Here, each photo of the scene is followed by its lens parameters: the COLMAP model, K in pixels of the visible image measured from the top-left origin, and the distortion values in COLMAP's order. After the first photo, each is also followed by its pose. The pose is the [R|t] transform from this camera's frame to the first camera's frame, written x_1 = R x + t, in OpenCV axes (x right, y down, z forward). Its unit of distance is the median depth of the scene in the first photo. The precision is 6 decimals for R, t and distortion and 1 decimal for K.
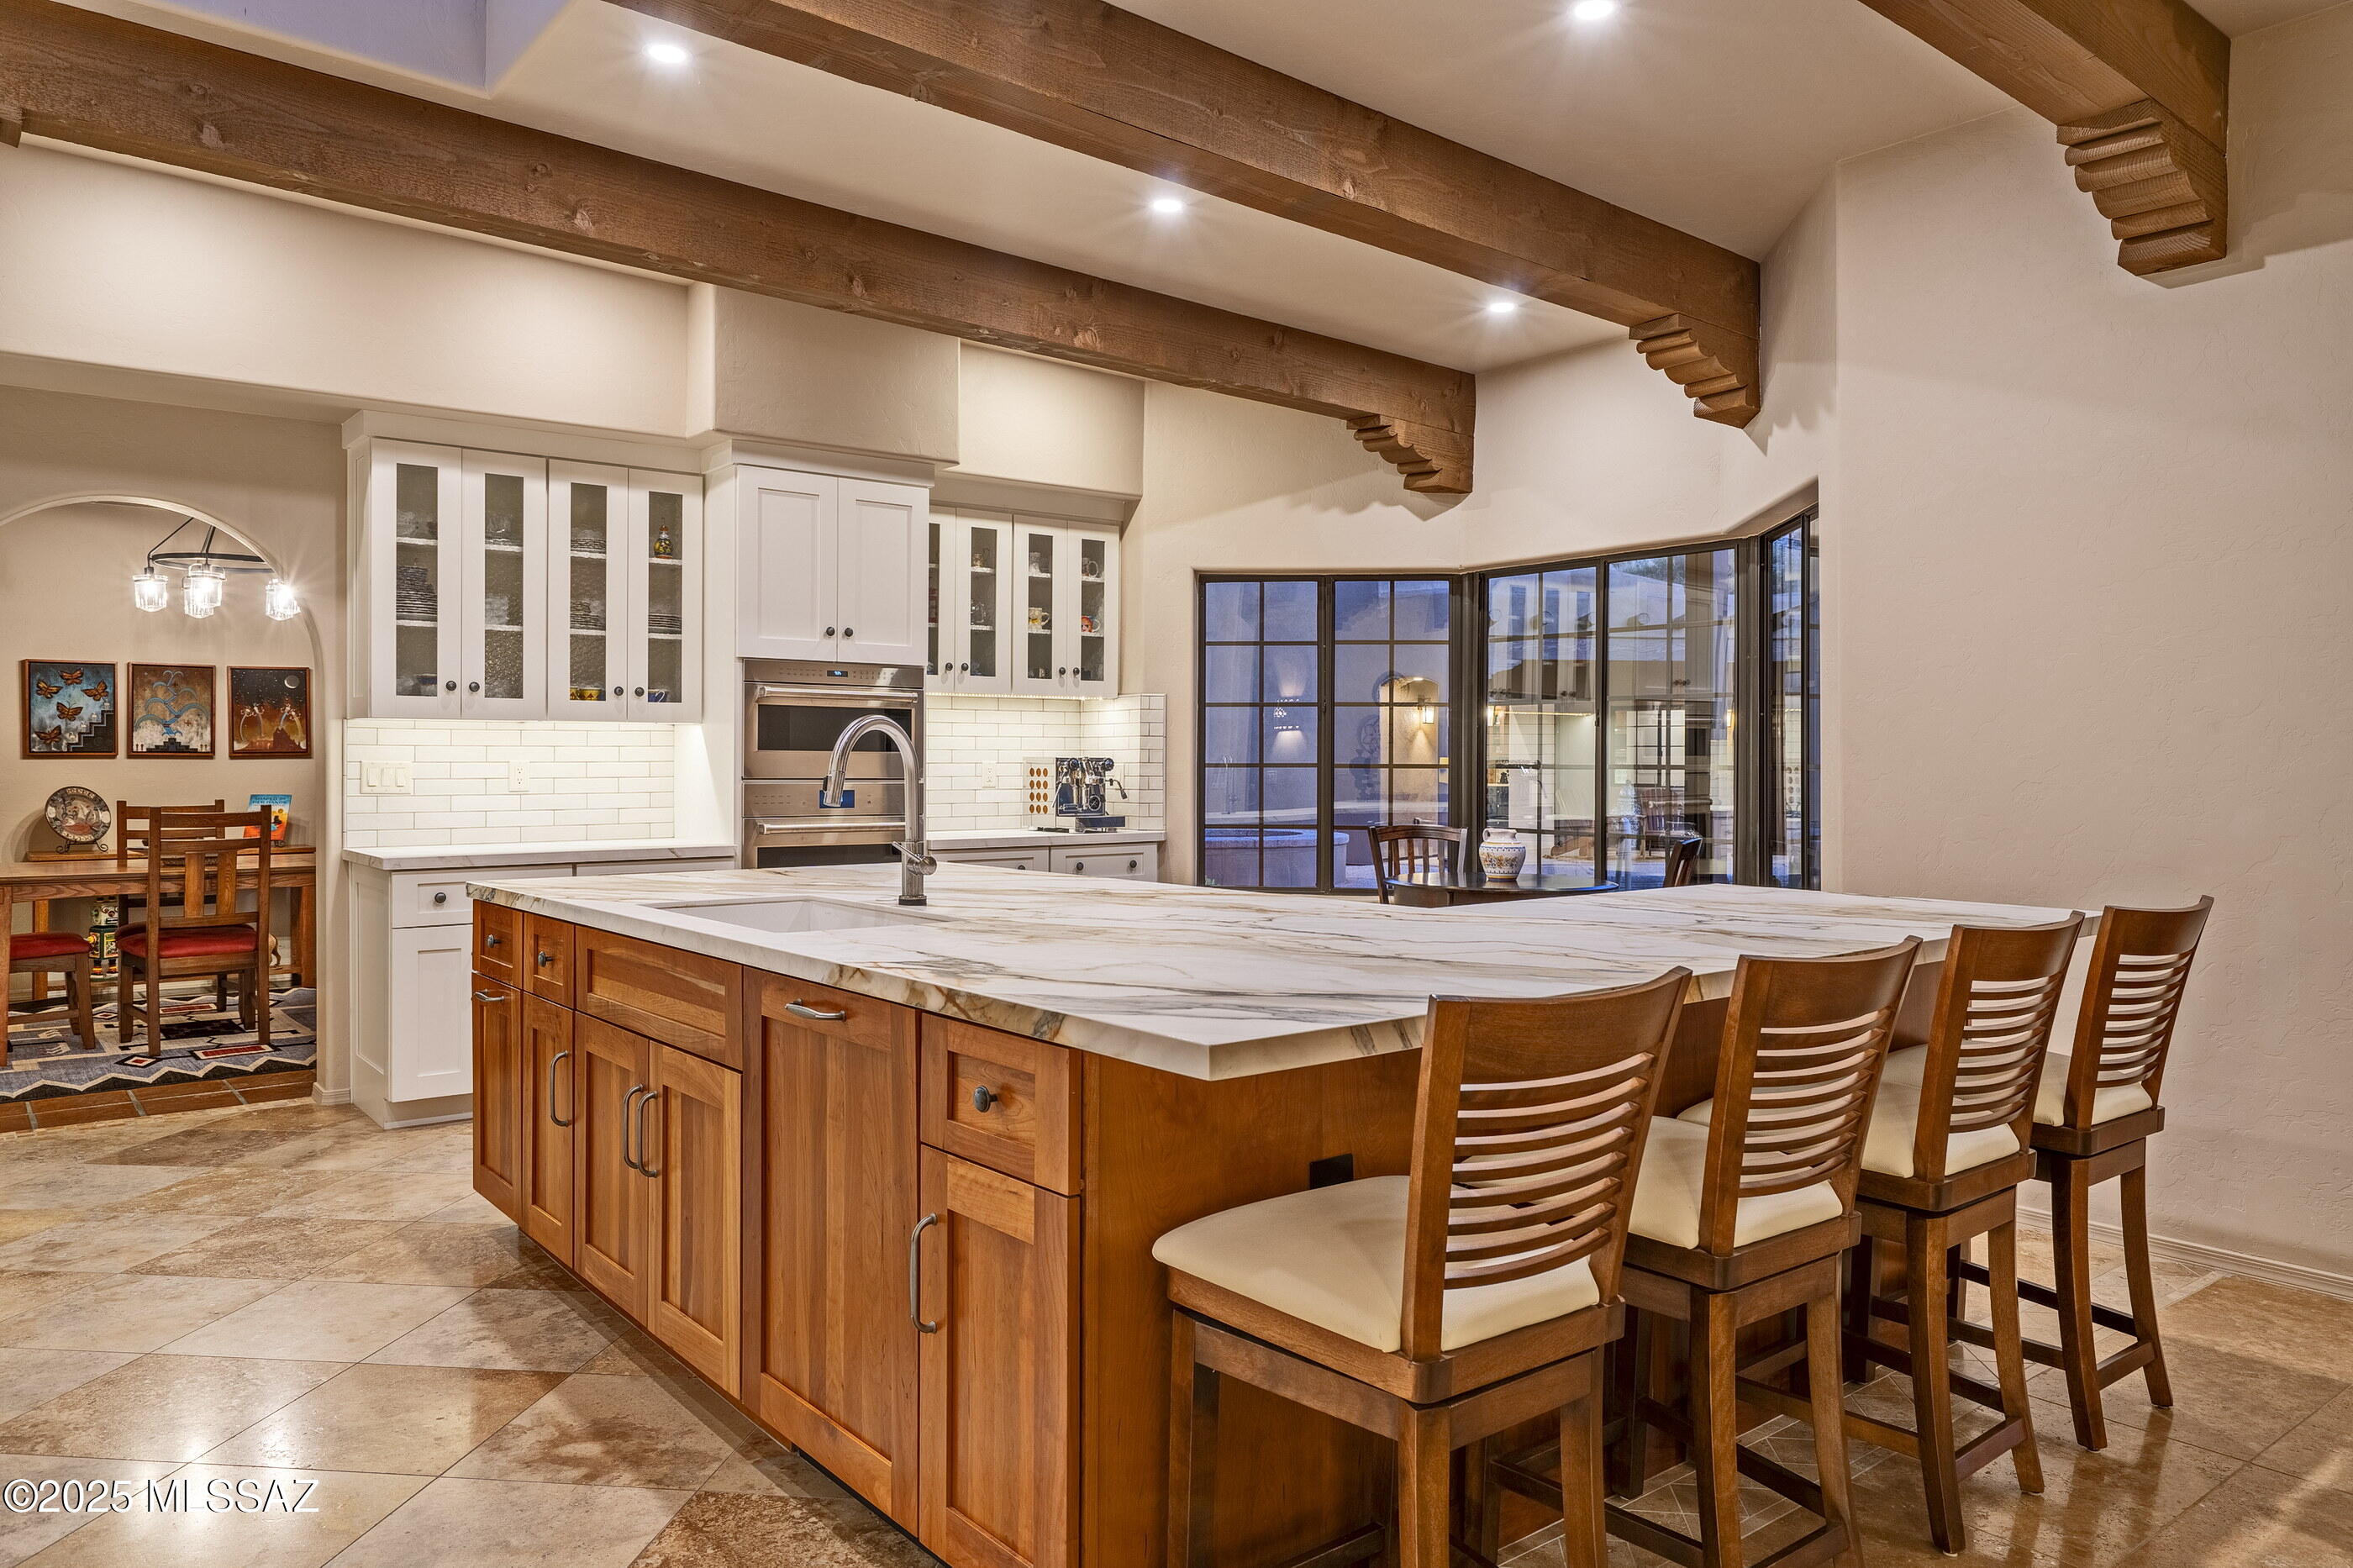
lens RADIAL K [[1562.3, 0, 1179.4], [0, 1562.3, 780.9], [0, 0, 1]] dist [0.012474, 0.001878]
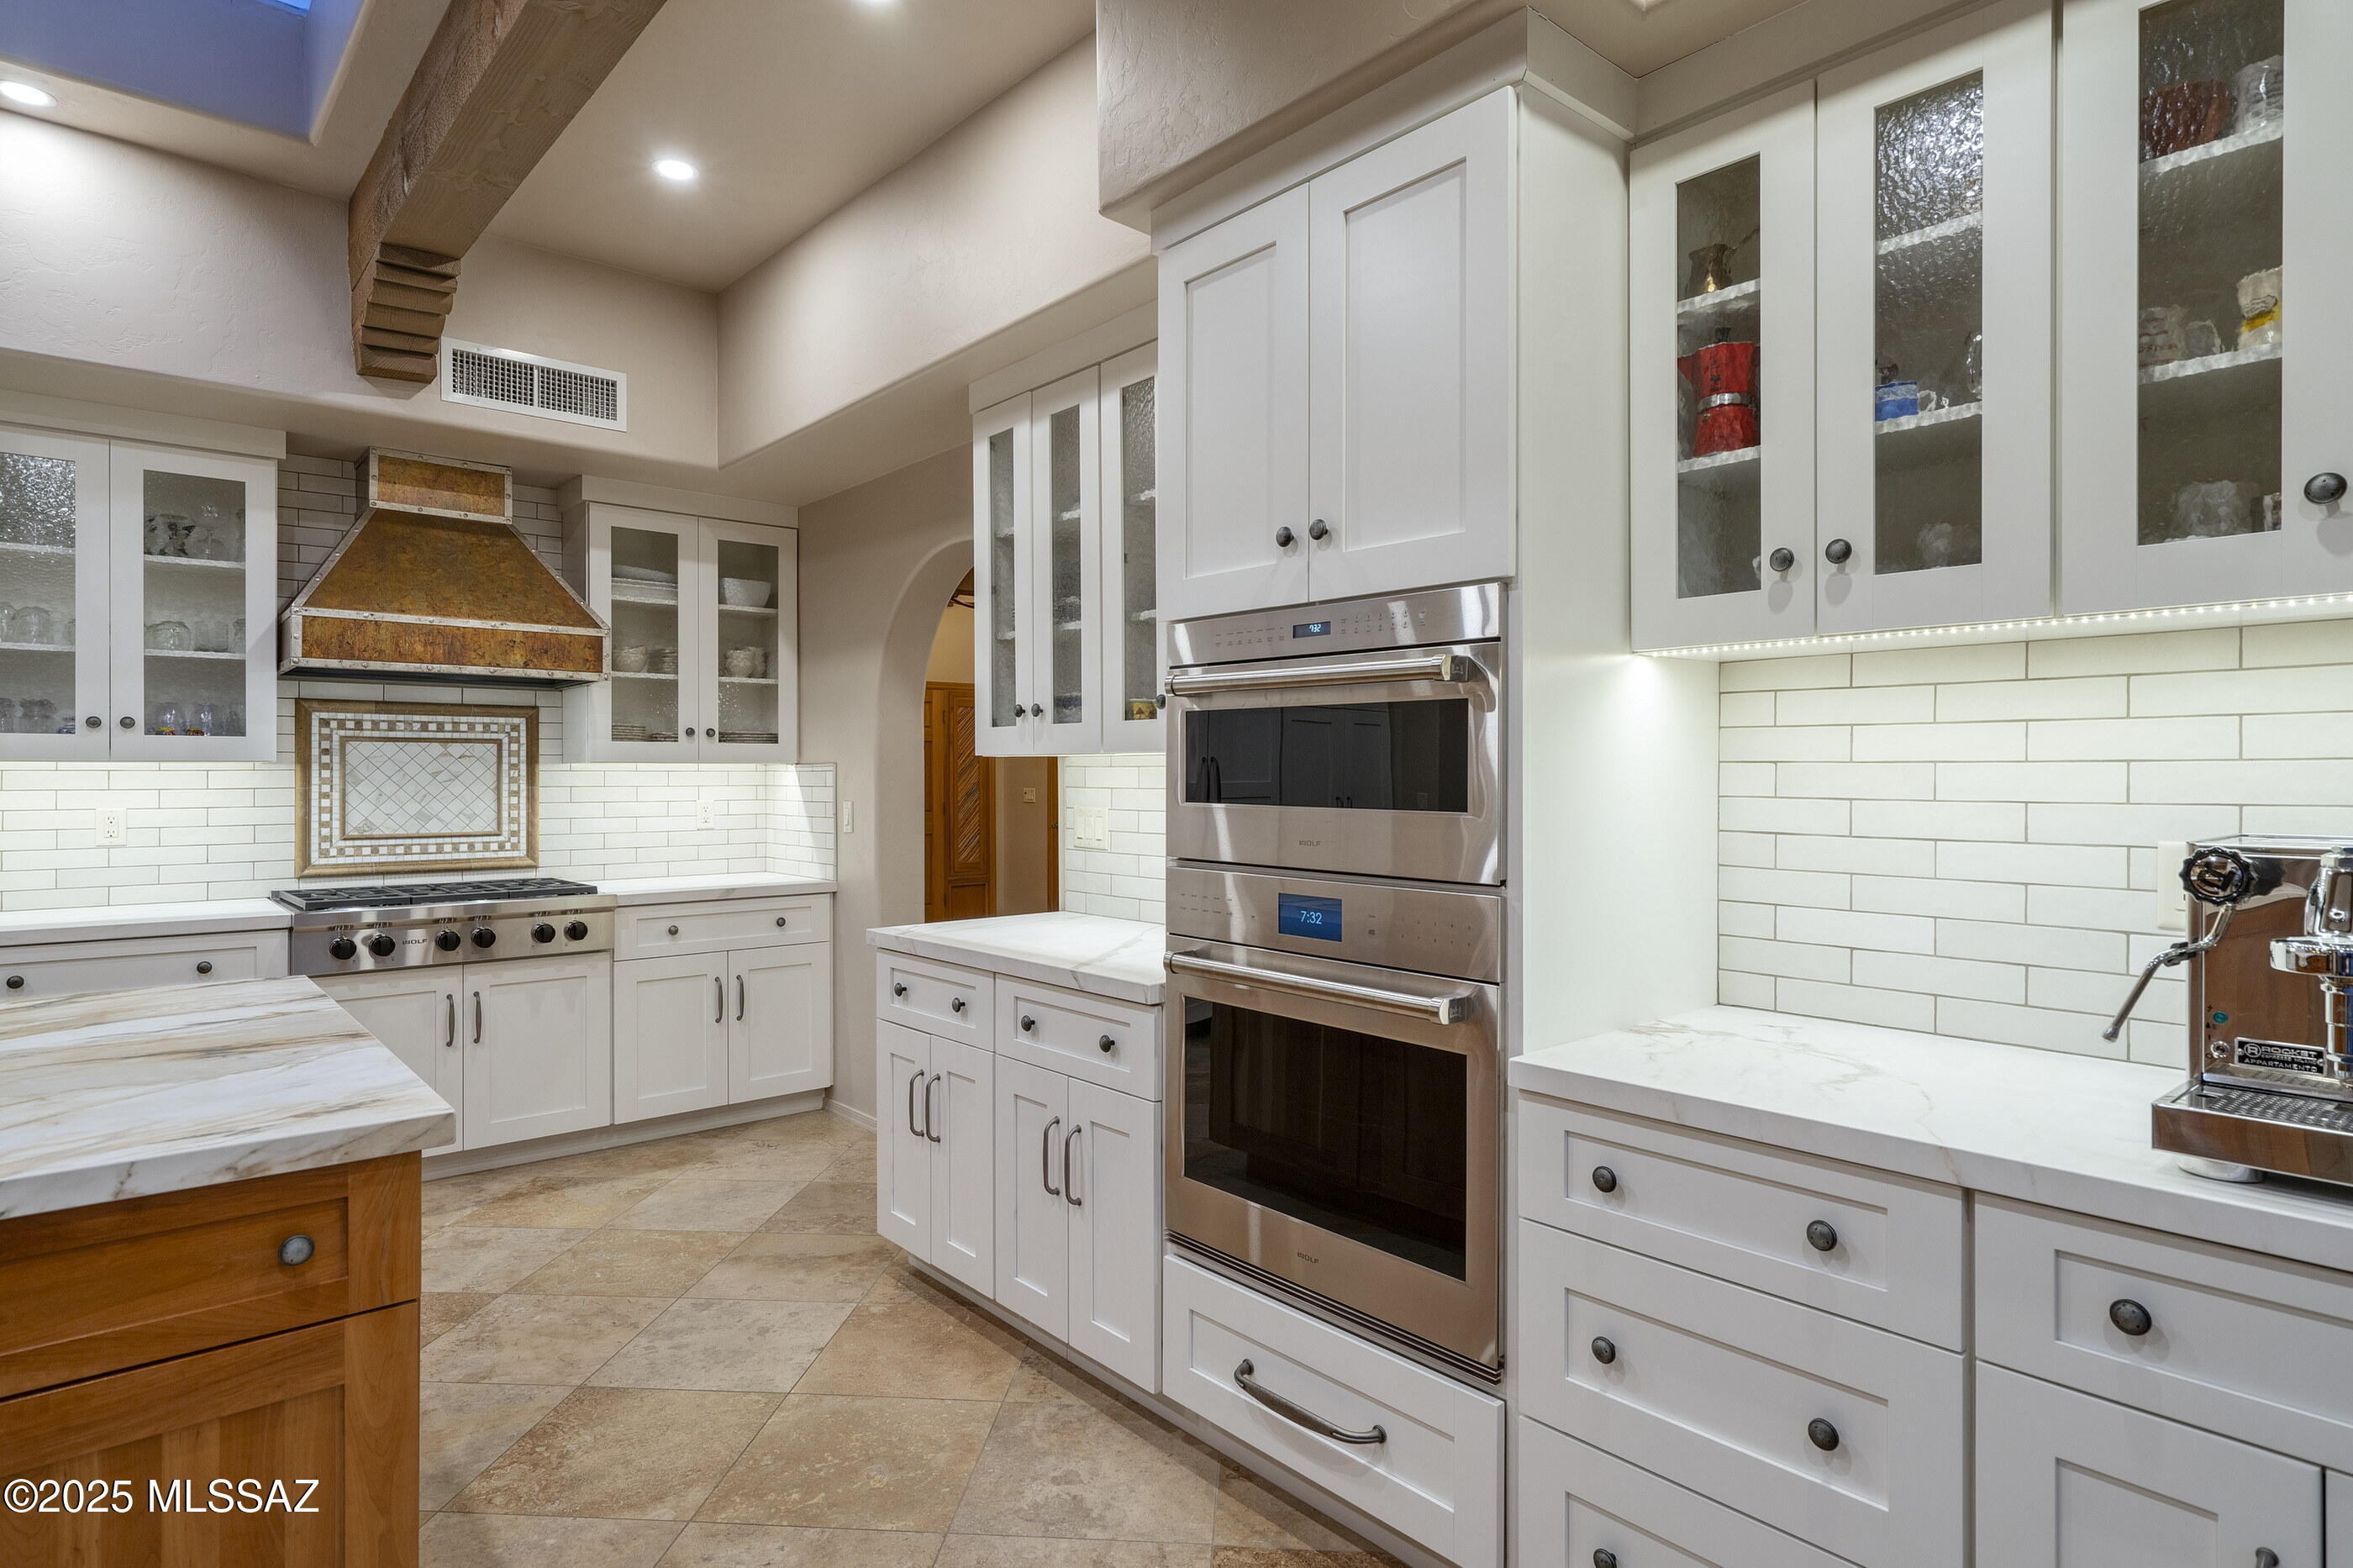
lens RADIAL K [[1271.1, 0, 1182.3], [0, 1271.1, 772.0], [0, 0, 1]] dist [0.028088, 0.000041]
pose [[0.058021, -0.004671, -0.998304, 0.129777], [-0.014354, 0.999882, -0.005512, -0.024940], [0.998212, 0.014650, 0.057947, 0.902738]]
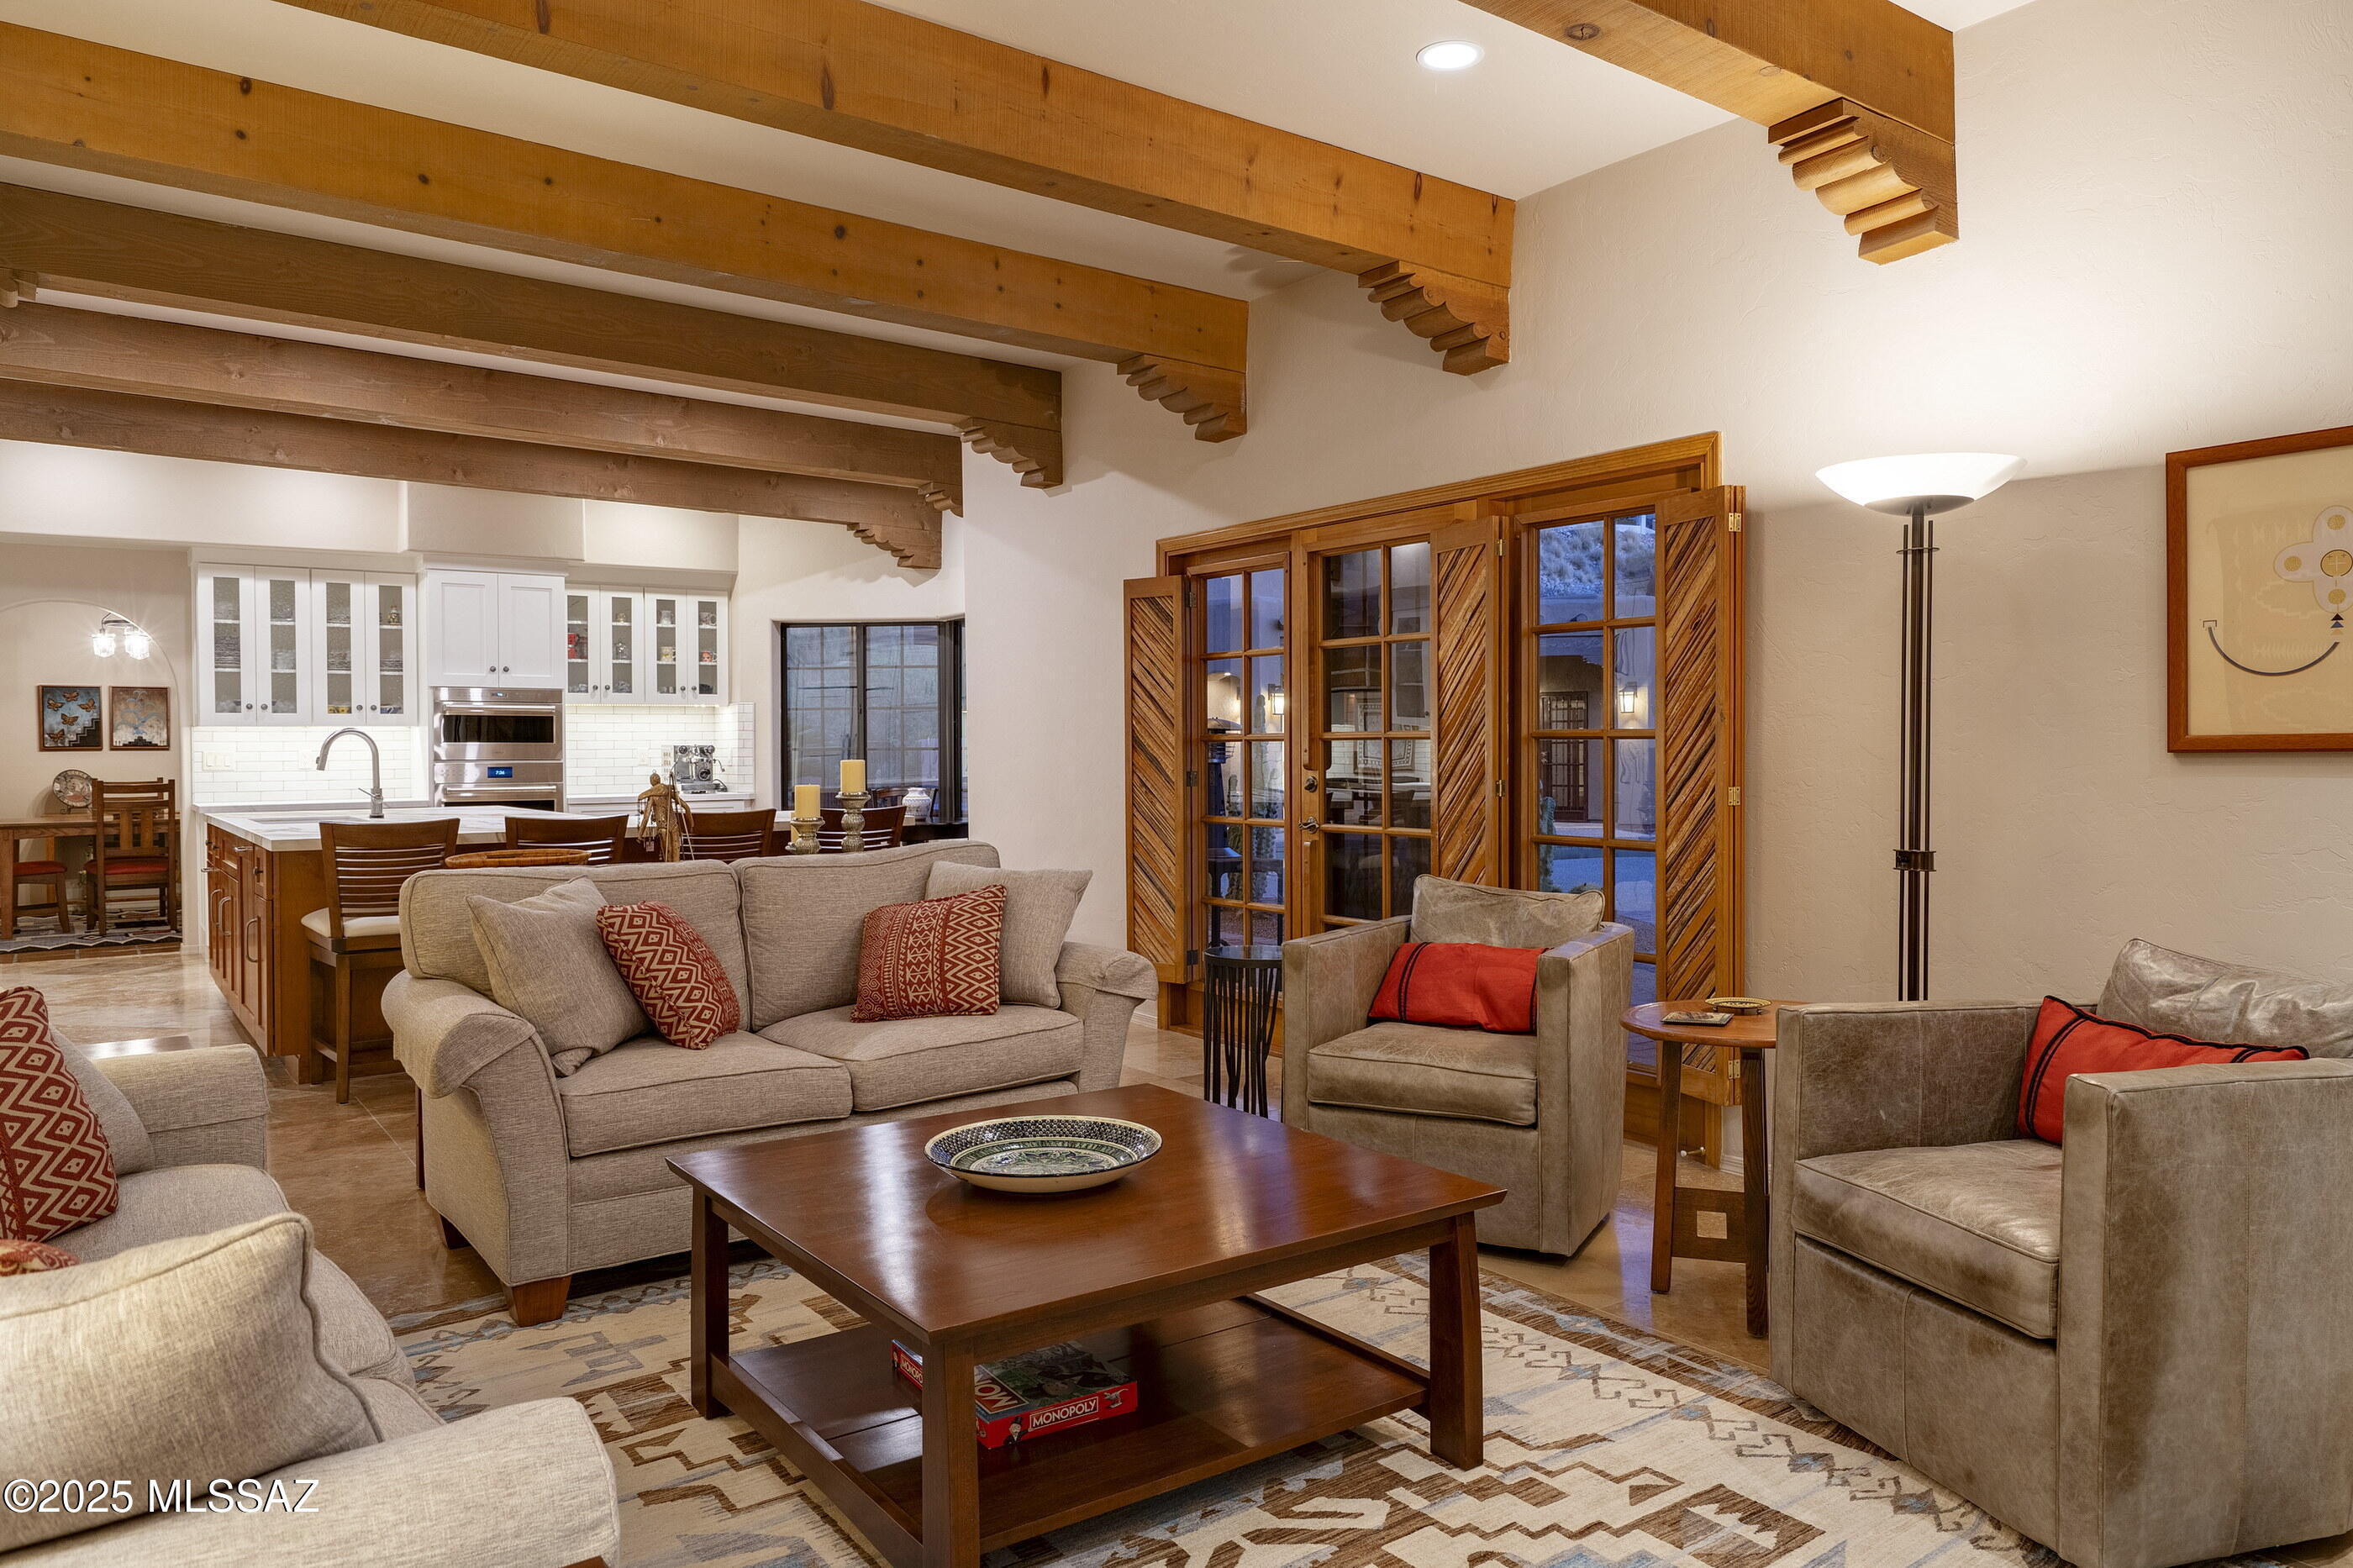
lens RADIAL K [[1562.3, 0, 1178.4], [0, 1562.3, 774.3], [0, 0, 1]] dist [0.012474, 0.001878]
pose [[0.998439, -0.007322, -0.055367, 0.546018], [0.007684, 0.999951, 0.006321, 0.008414], [0.055318, -0.006736, 0.998446, -0.552598]]
